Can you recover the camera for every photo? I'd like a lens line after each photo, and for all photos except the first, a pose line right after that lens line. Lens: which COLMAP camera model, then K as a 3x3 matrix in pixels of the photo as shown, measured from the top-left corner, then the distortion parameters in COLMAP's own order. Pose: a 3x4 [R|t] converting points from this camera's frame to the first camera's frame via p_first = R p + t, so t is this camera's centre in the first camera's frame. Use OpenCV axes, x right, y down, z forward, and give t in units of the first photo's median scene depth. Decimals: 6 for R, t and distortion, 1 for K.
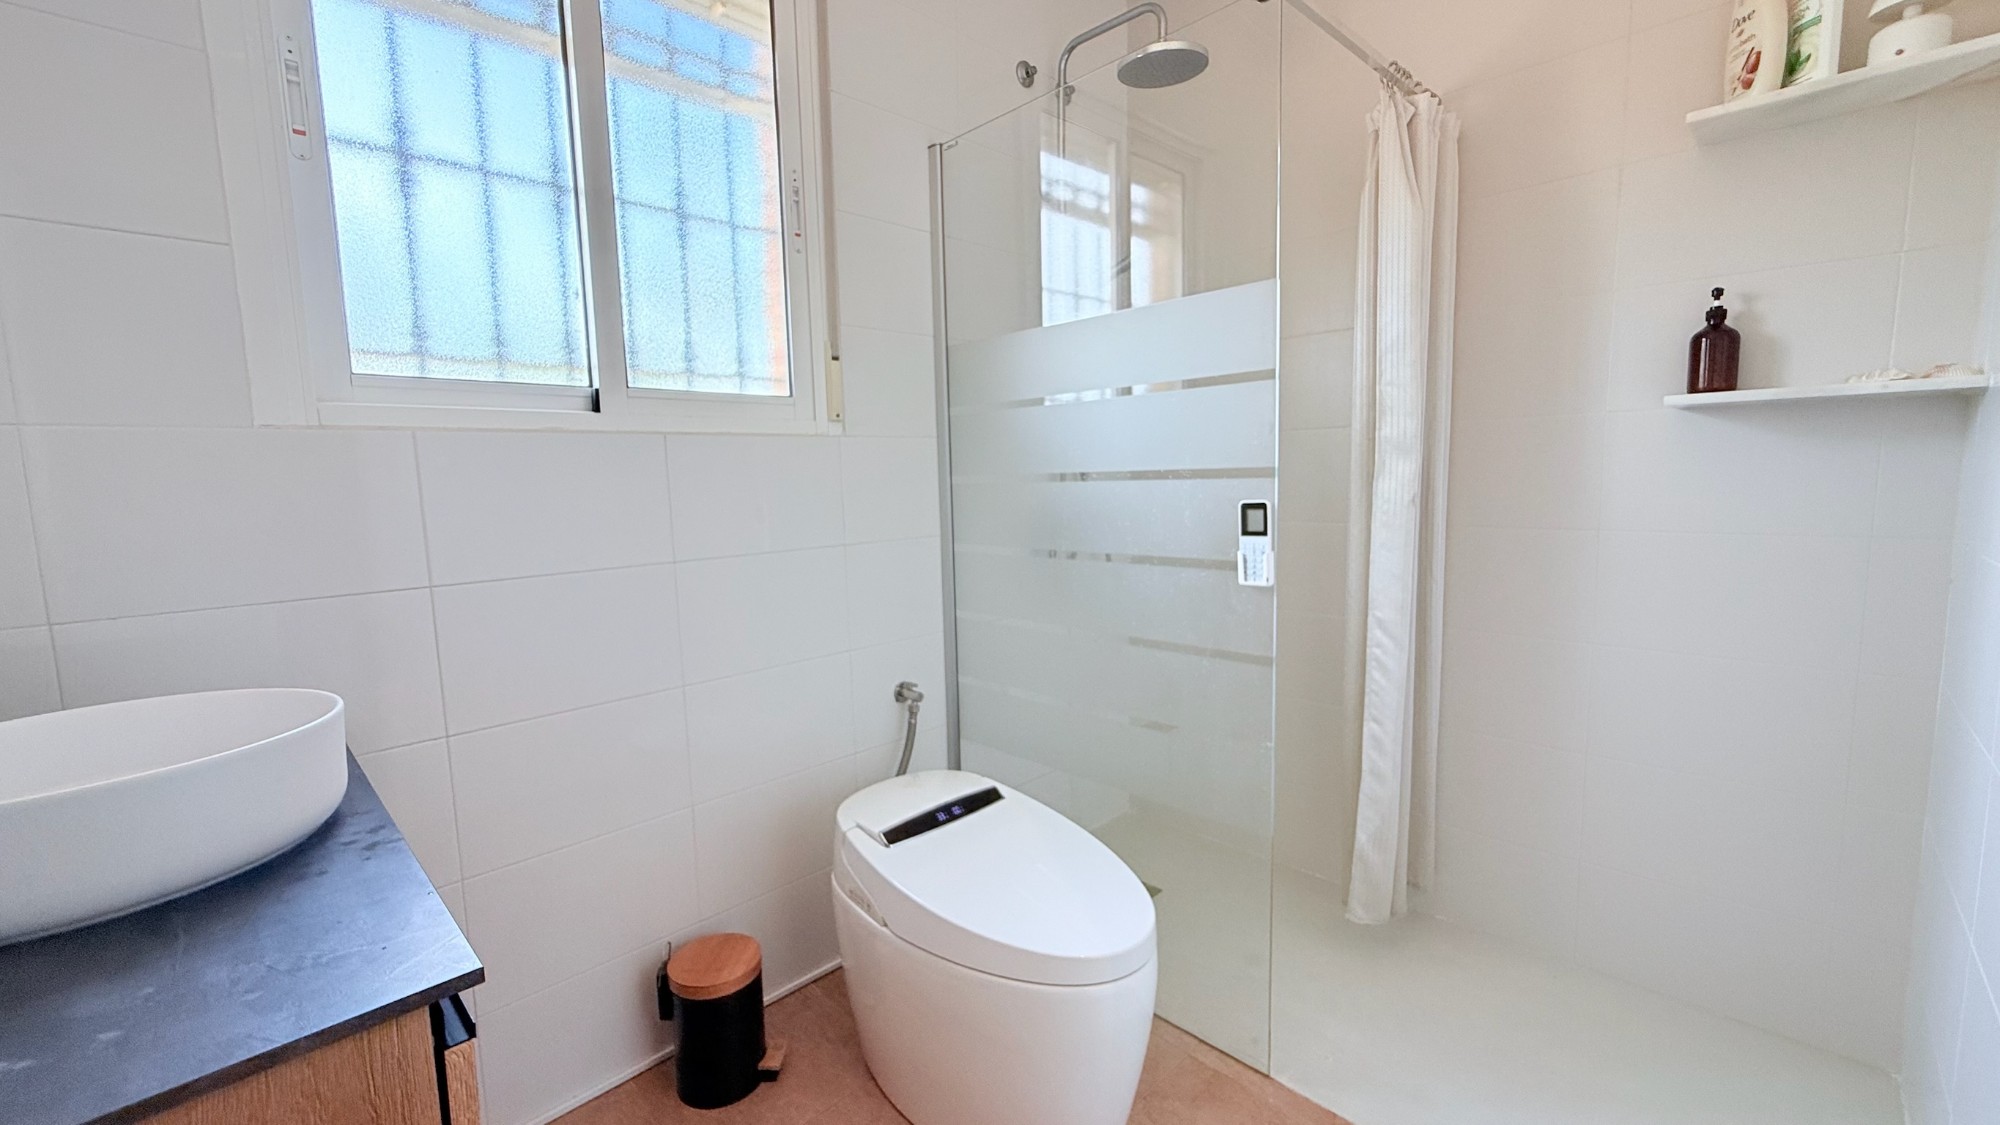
lens RADIAL K [[797.9, 0, 1000.0], [0, 797.9, 562.5], [0, 0, 1]] dist [-0.001240, 0.000471]
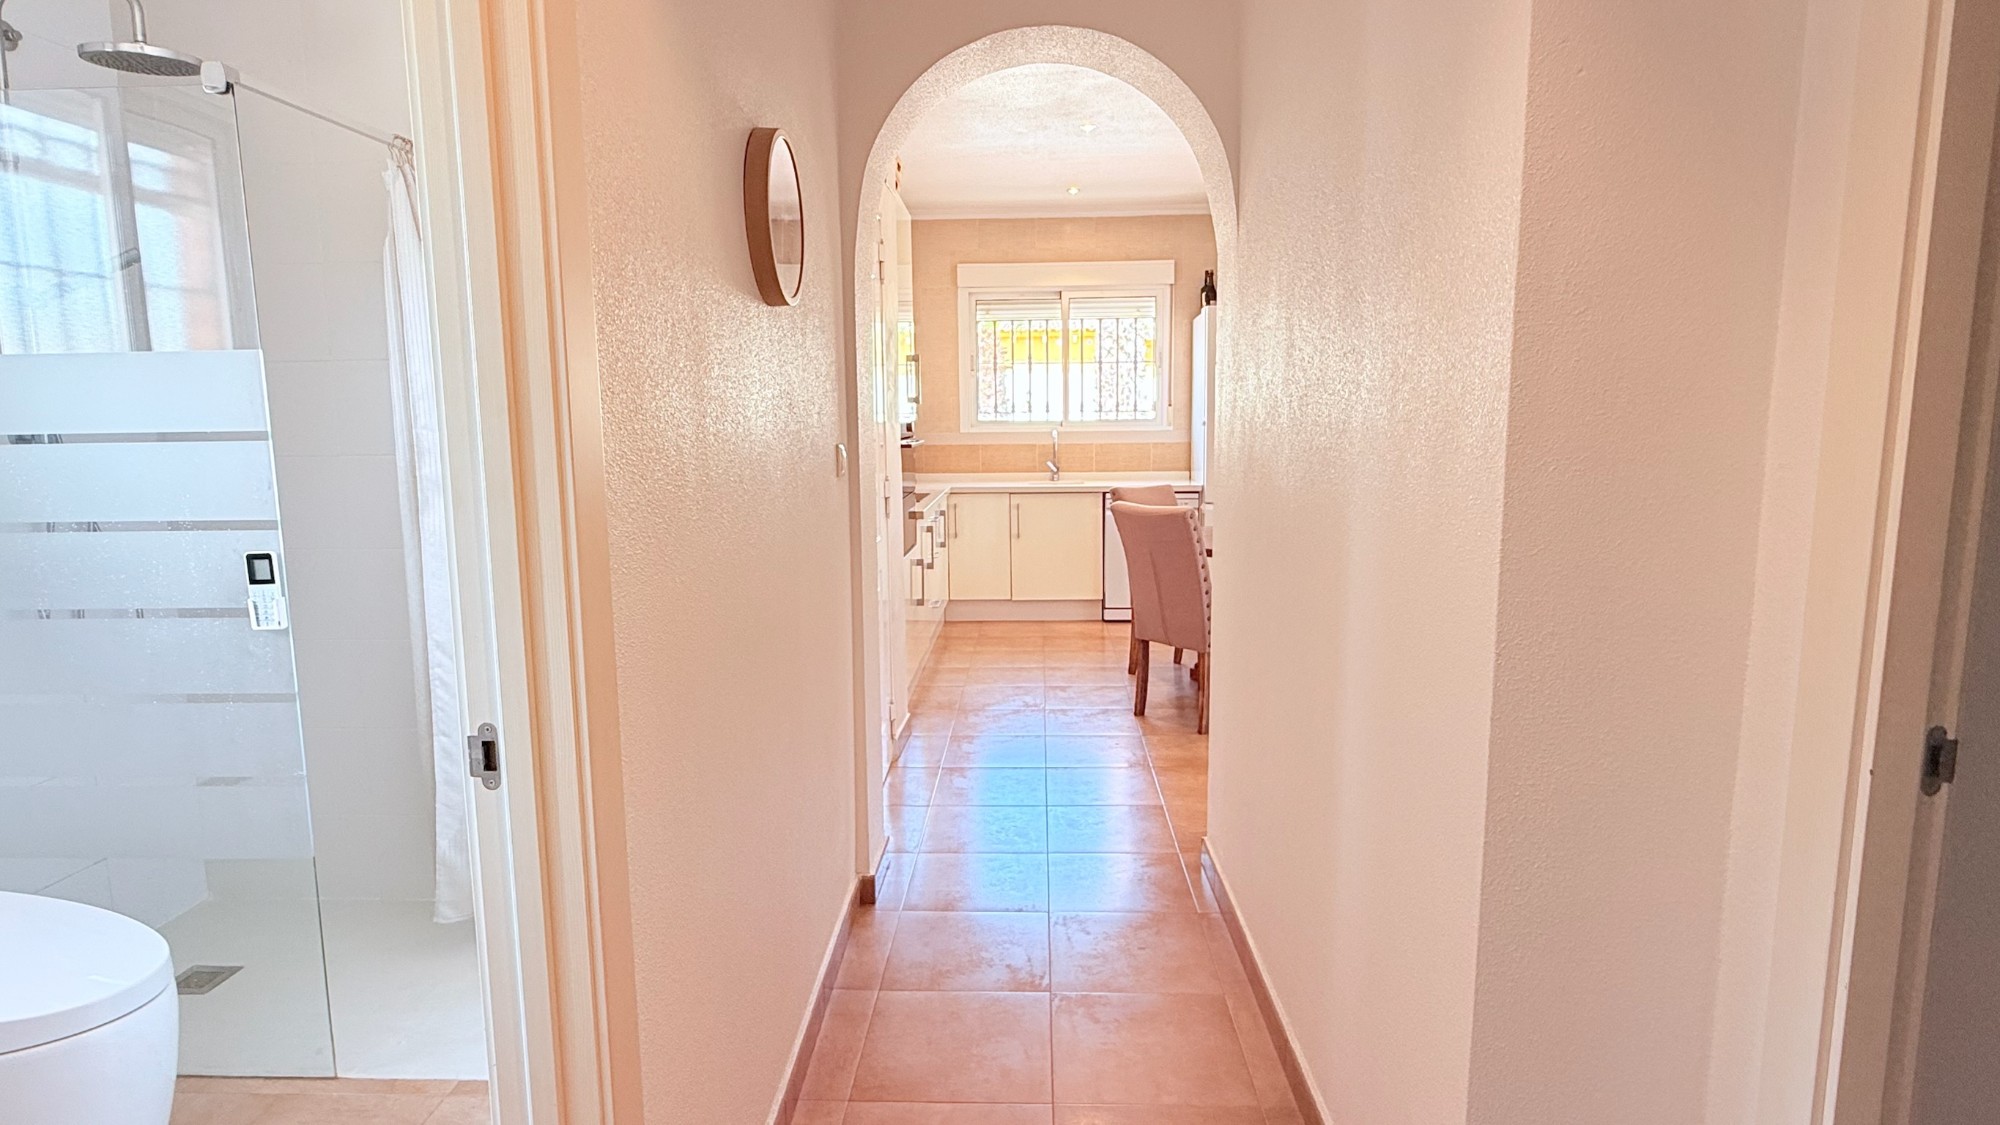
lens RADIAL K [[1044.1, 0, 1000.0], [0, 1044.1, 562.5], [0, 0, 1]] dist [-0.001627, -0.002380]
pose [[0.723020, -0.073613, 0.686894, 0.059061], [0.065115, 0.997142, 0.038322, -0.041127], [-0.687751, 0.017019, 0.725747, -0.565012]]
